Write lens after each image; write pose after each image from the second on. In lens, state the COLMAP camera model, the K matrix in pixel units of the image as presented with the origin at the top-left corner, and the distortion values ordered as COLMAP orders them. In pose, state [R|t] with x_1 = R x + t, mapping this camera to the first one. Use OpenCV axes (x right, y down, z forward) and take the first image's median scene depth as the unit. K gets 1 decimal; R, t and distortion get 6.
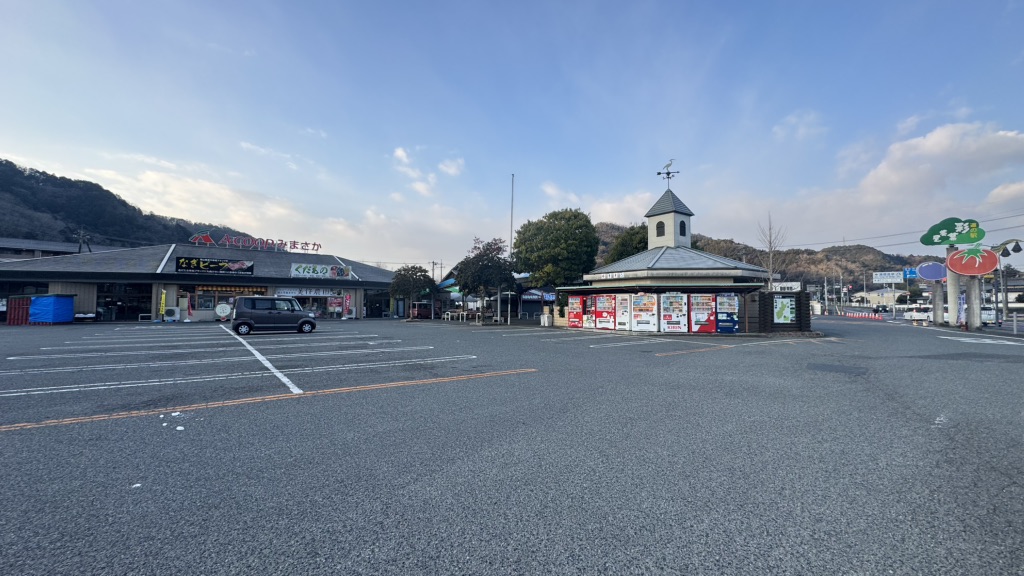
lens RADIAL K [[404.6, 0, 510.9], [0, 404.6, 287.1], [0, 0, 1]] dist [-0.001273, 0.000097]
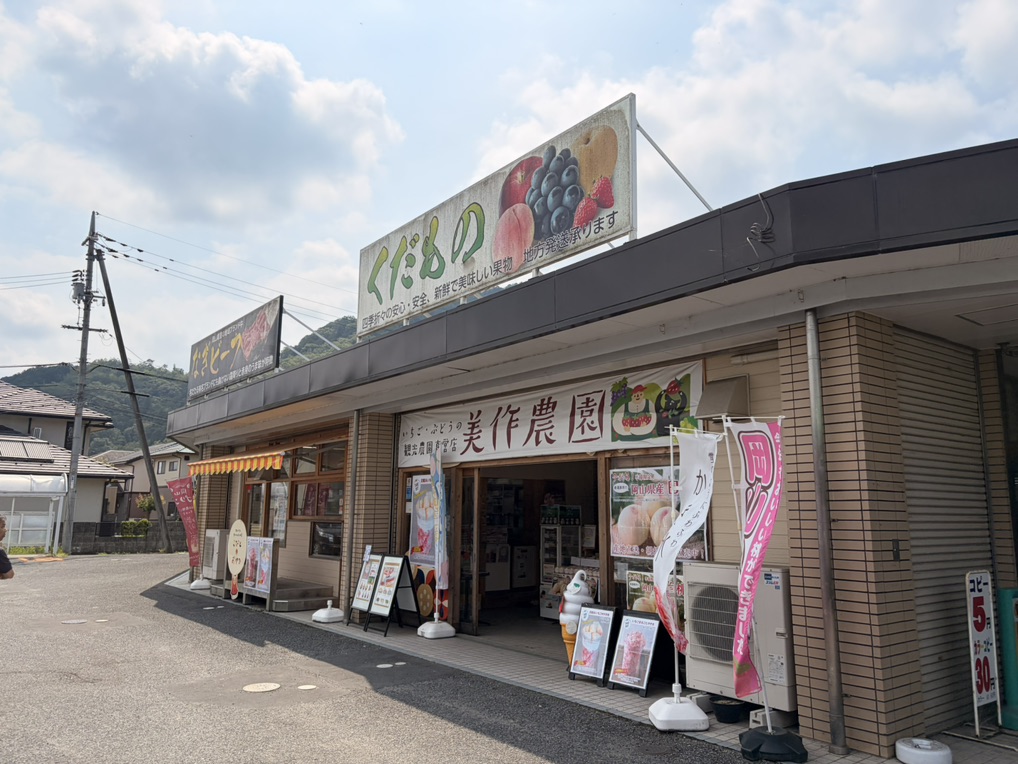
lens RADIAL K [[771.4, 0, 511.8], [0, 771.4, 380.2], [0, 0, 1]] dist [0.079065, -0.001212]
pose [[0.009381, -0.174325, -0.984643, -0.273564], [0.033213, 0.984198, -0.173930, 0.044870], [0.999404, -0.031071, 0.015022, 1.111282]]
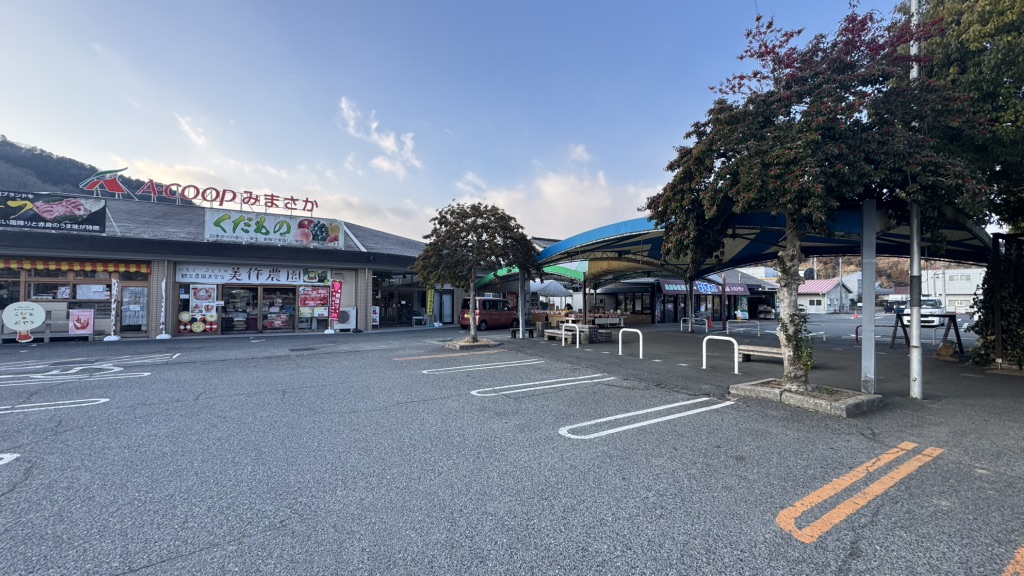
lens RADIAL K [[404.6, 0, 510.9], [0, 404.6, 287.1], [0, 0, 1]] dist [-0.001273, 0.000097]
pose [[0.993656, -0.002175, -0.112440, -0.169379], [0.003745, 0.999898, 0.013751, 0.022837], [0.112399, -0.014084, 0.993563, 0.631233]]
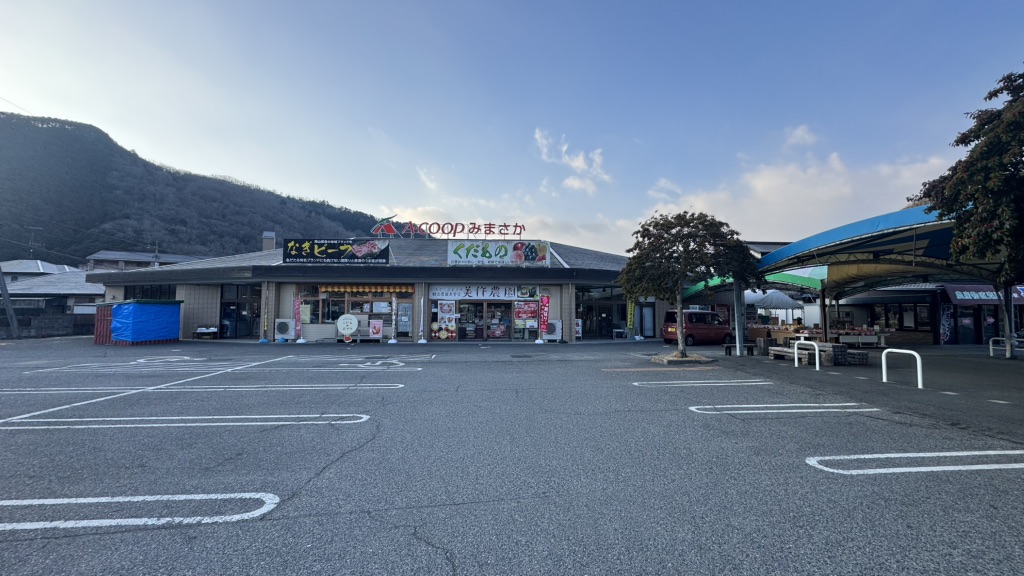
lens RADIAL K [[404.6, 0, 510.9], [0, 404.6, 287.1], [0, 0, 1]] dist [-0.001273, 0.000097]
pose [[0.836962, -0.034061, -0.546201, -0.176196], [0.024005, 0.999386, -0.025538, 0.022393], [0.546735, 0.008263, 0.837265, 0.614403]]
